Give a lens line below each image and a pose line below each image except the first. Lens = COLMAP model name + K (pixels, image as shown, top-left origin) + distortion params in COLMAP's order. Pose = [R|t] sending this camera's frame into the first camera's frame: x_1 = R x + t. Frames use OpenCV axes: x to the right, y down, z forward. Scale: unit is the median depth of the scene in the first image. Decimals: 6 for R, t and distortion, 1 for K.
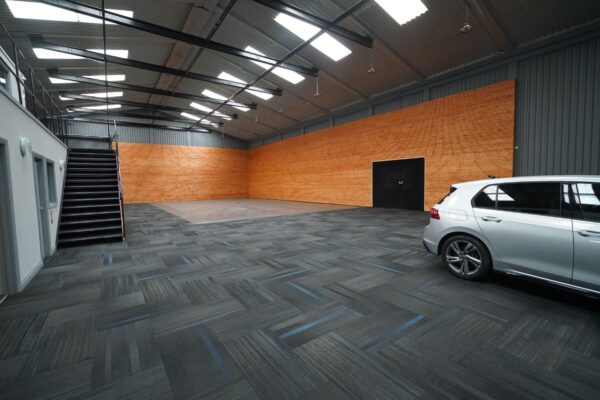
lens RADIAL K [[267.3, 0, 300.3], [0, 267.3, 197.5], [0, 0, 1]] dist [-0.001975, 0.001267]
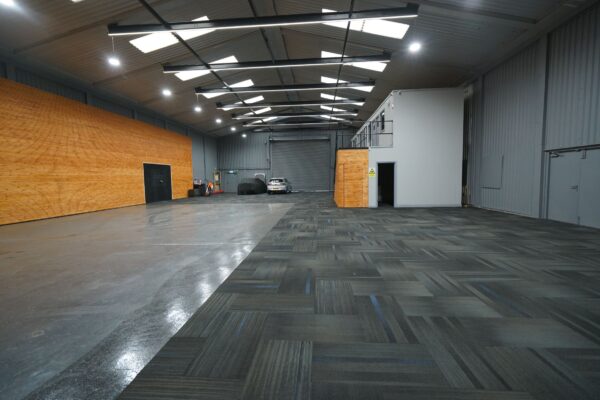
lens RADIAL K [[267.3, 0, 300.3], [0, 267.3, 197.5], [0, 0, 1]] dist [-0.001975, 0.001267]
pose [[-0.771433, -0.016196, 0.636104, -0.913612], [0.064383, 0.992559, 0.103352, -0.061742], [-0.633045, 0.120684, -0.764650, 1.412998]]
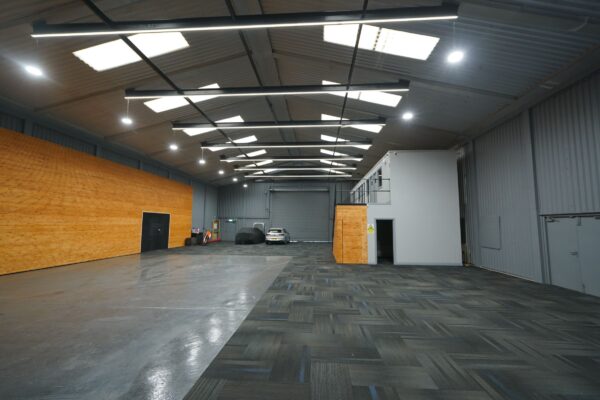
lens RADIAL K [[267.6, 0, 300.8], [0, 267.6, 199.6], [0, 0, 1]] dist [-0.006199, 0.004016]
pose [[-0.775214, 0.071200, 0.627674, -0.915829], [0.039828, 0.997160, -0.063923, -0.084372], [-0.630442, -0.024554, -0.775848, 1.411312]]
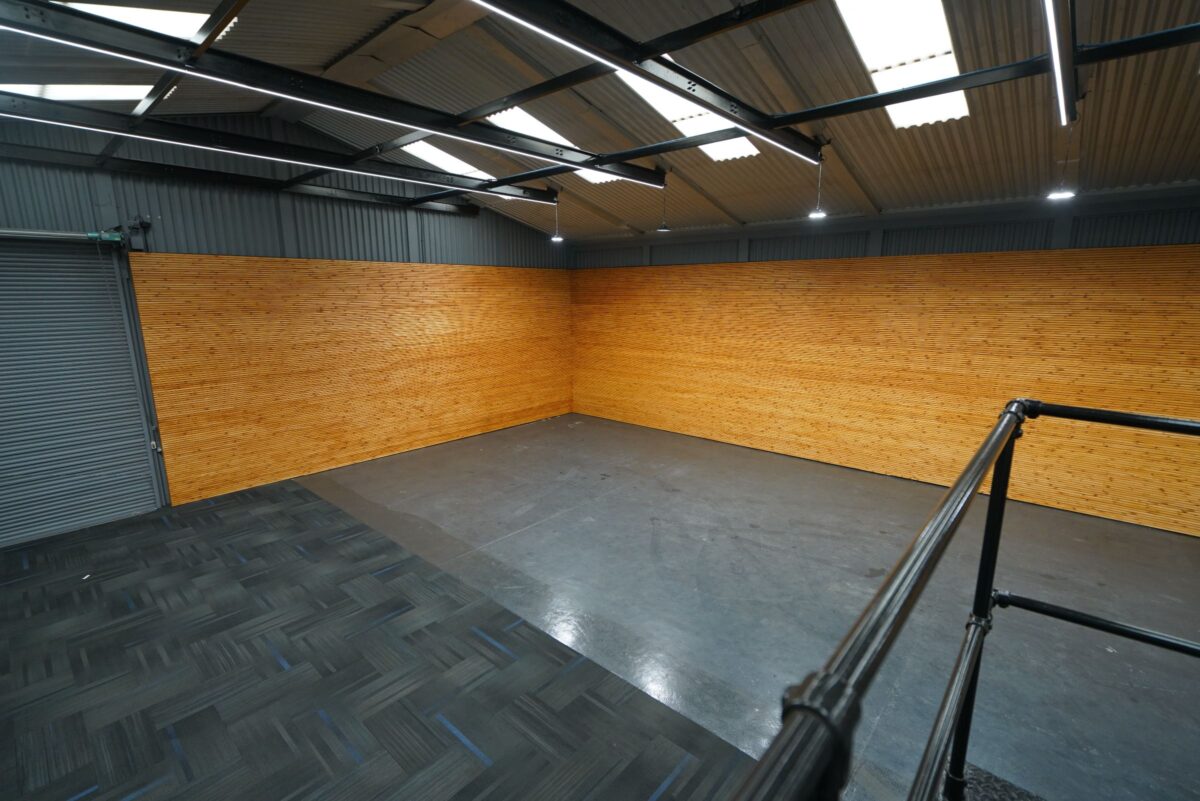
lens RADIAL K [[534.6, 0, 600.5], [0, 534.6, 395.6], [0, 0, 1]] dist [-0.001975, 0.001267]
pose [[0.974431, -0.030110, 0.222659, -0.577472], [-0.000769, 0.990527, 0.137313, -0.213647], [-0.224684, -0.133974, 0.965178, 0.615508]]
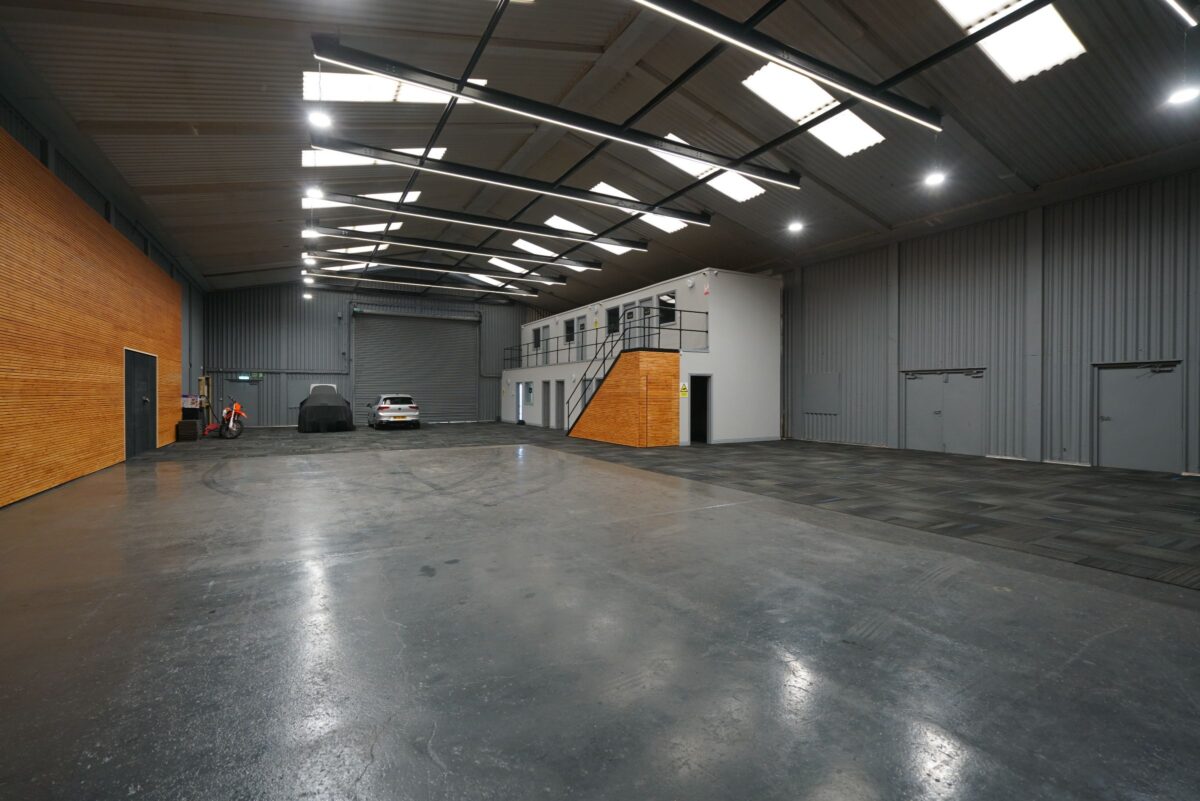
lens RADIAL K [[536.5, 0, 603.5], [0, 536.5, 396.9], [0, 0, 1]] dist [-0.000788, 0.001506]
pose [[-0.994443, 0.016186, 0.104025, -0.514730], [0.022260, 0.998098, 0.057492, -0.089391], [-0.102897, 0.059488, -0.992912, 1.685403]]
